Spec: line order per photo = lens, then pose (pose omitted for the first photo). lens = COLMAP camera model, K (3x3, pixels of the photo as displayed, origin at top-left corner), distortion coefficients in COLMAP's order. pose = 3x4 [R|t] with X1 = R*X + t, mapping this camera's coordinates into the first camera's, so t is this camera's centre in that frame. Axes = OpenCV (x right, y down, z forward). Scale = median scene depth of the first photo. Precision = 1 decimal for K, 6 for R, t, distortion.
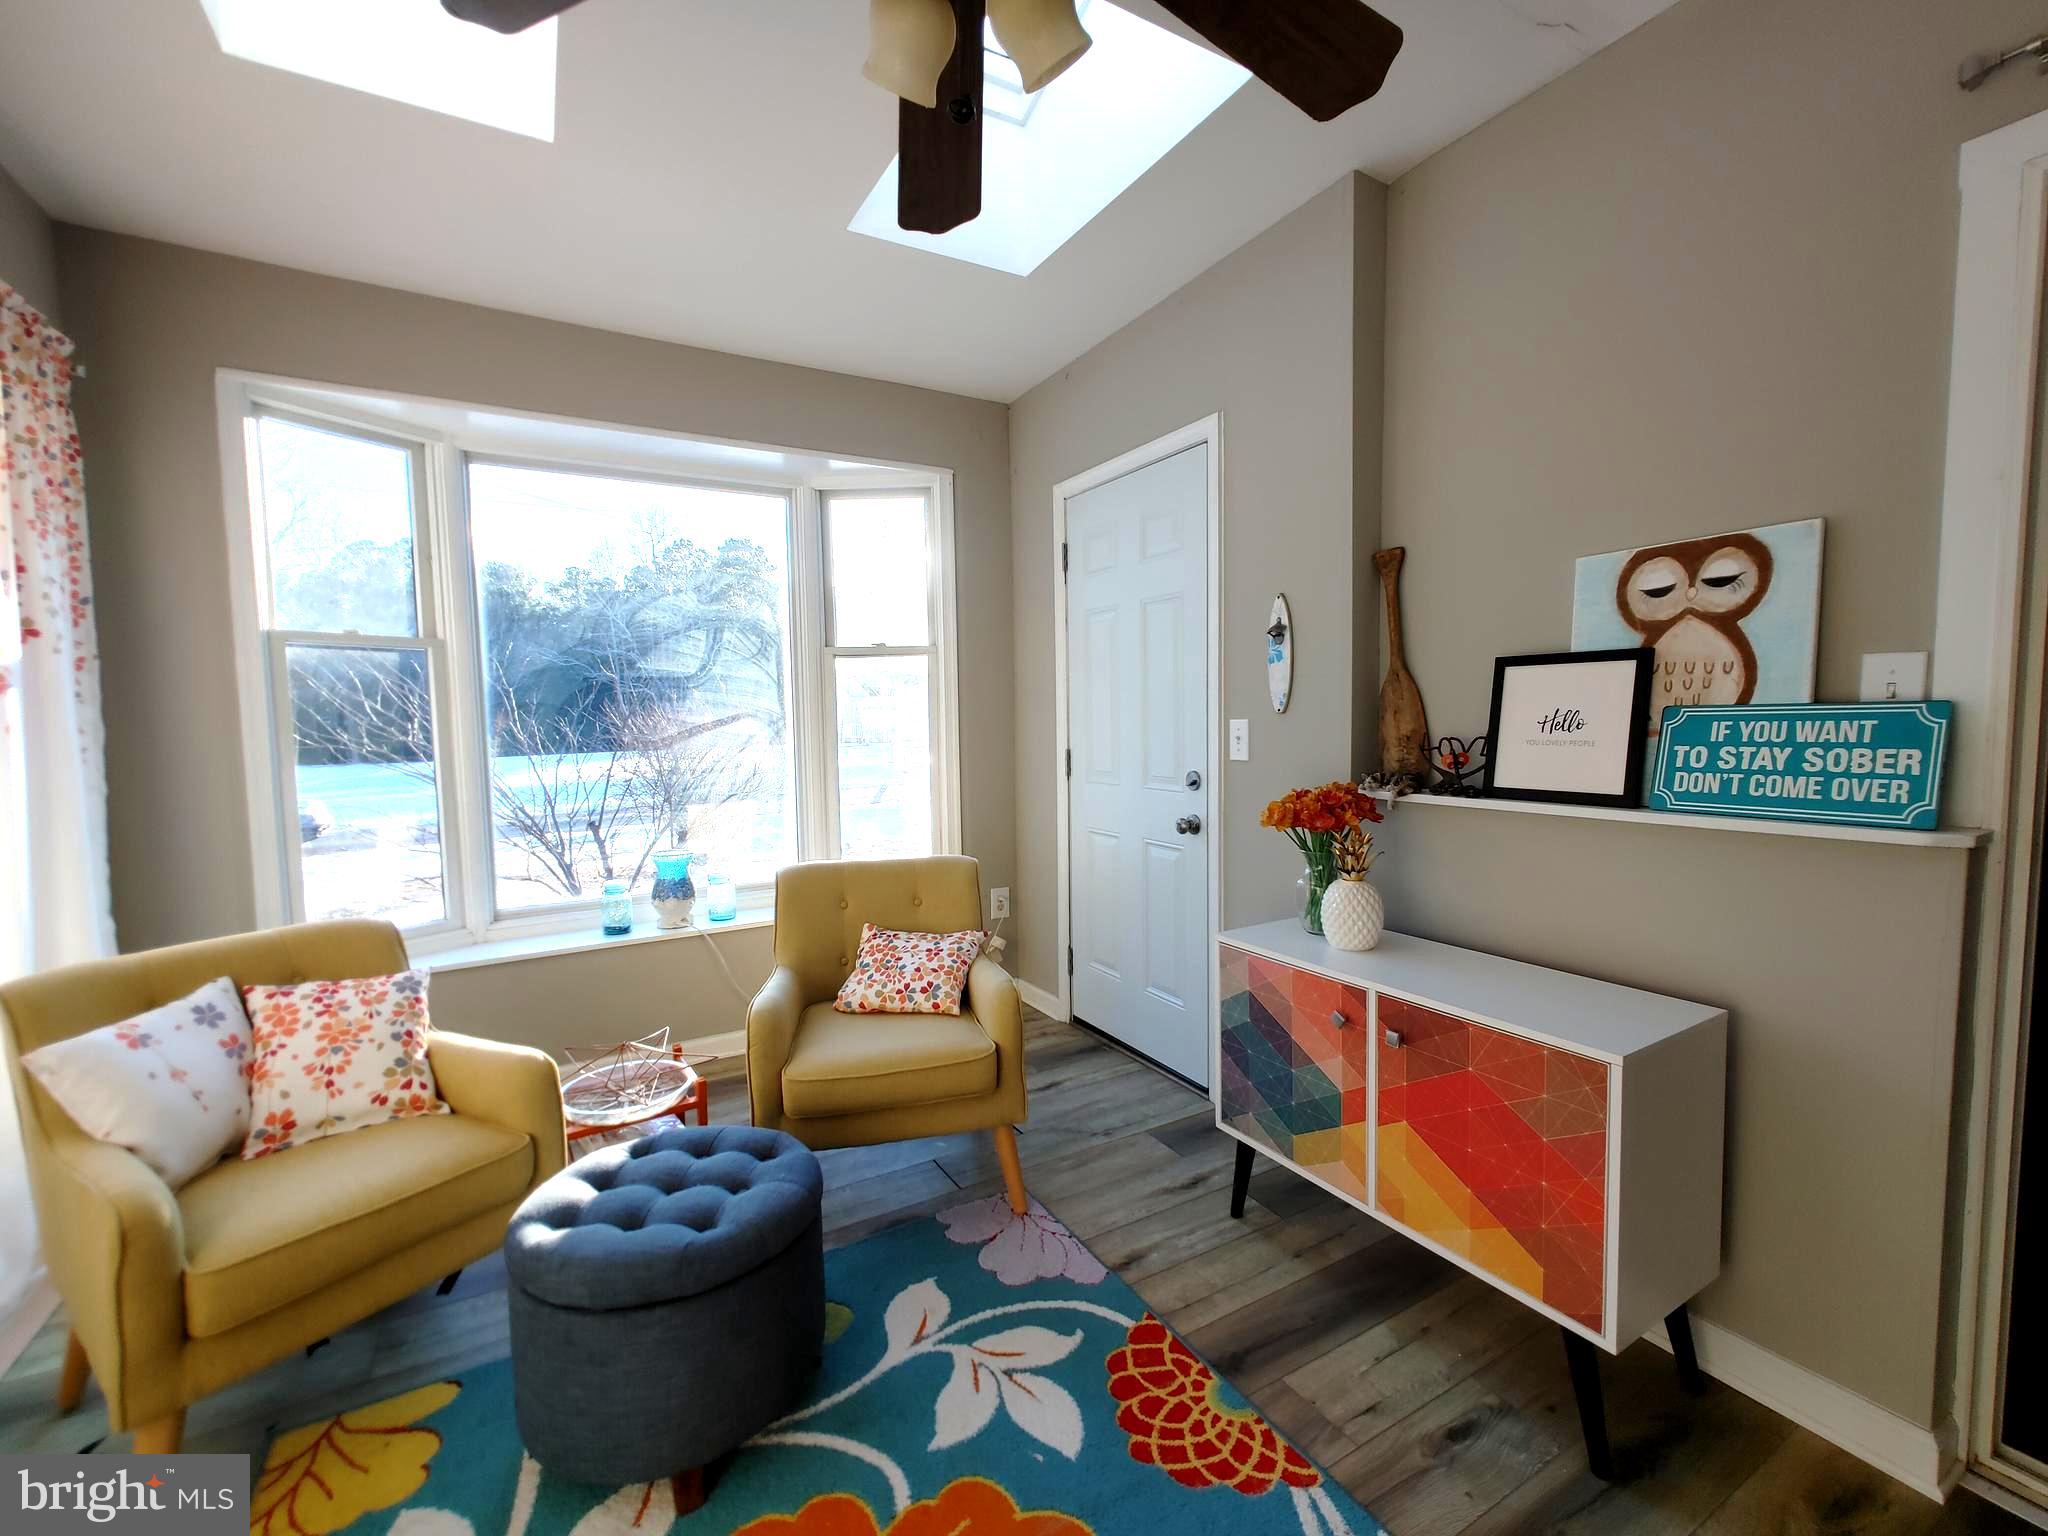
lens RADIAL K [[876.0, 0, 1022.5], [0, 876.0, 773.2], [0, 0, 1]] dist [0.000604, -0.000029]
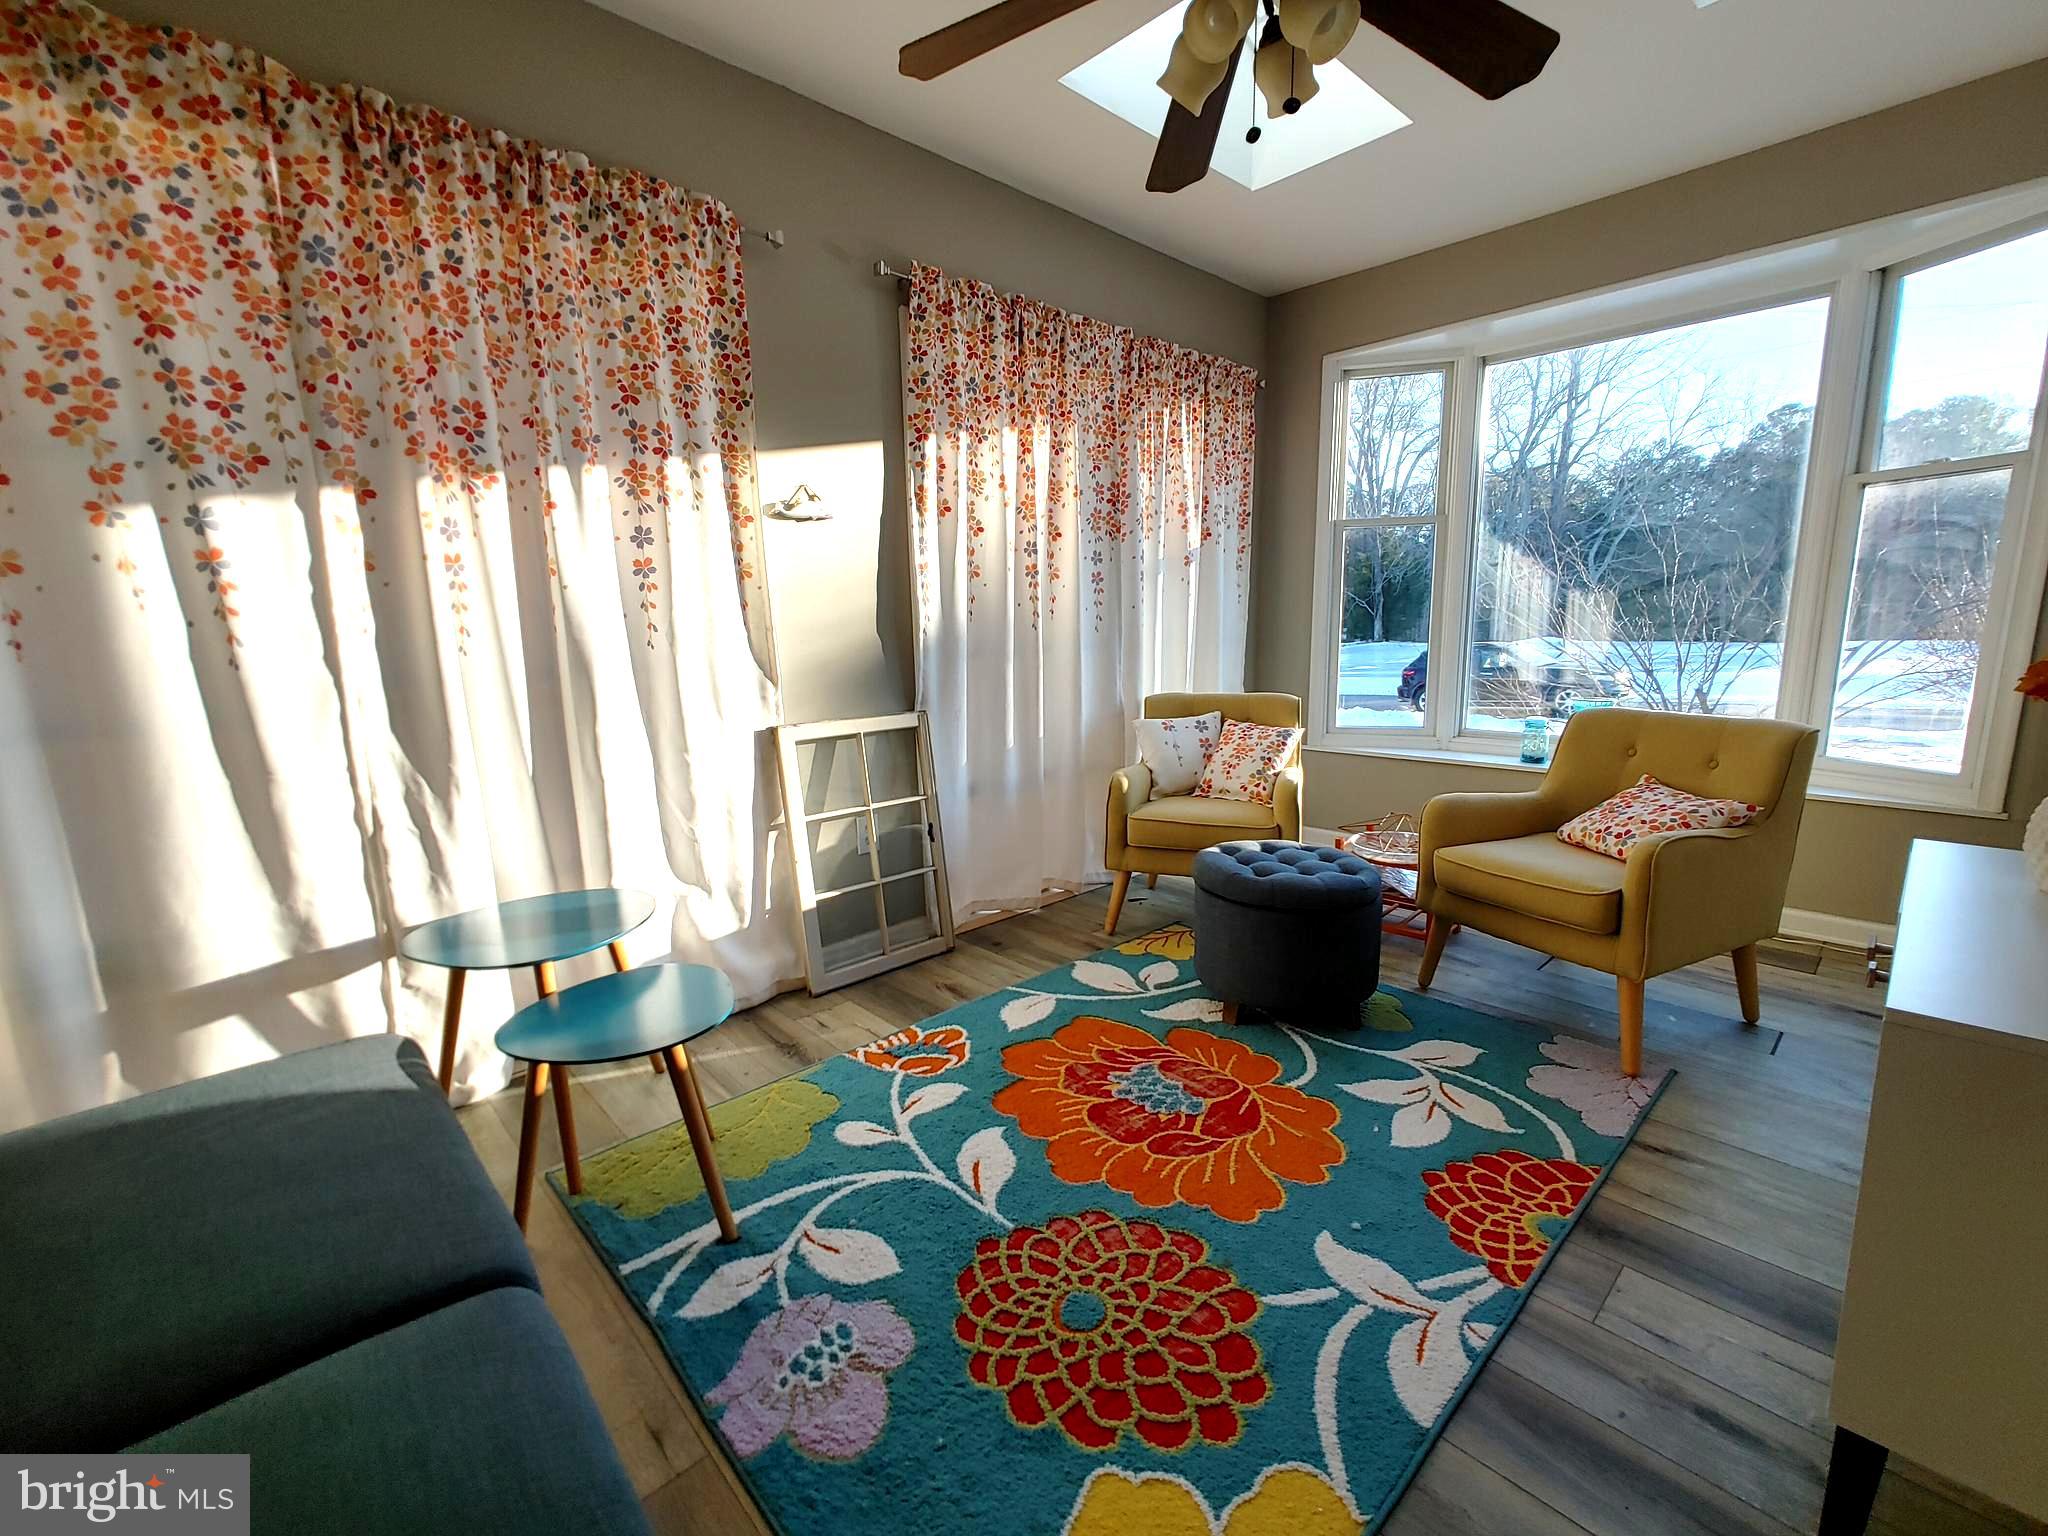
lens RADIAL K [[876.0, 0, 1034.0], [0, 876.0, 761.7], [0, 0, 1]] dist [0.000604, -0.000029]
pose [[0.225872, 0.170562, -0.959109, 0.866189], [-0.054117, 0.985230, 0.162462, 0.052692], [0.972653, 0.015209, 0.231767, 0.165954]]
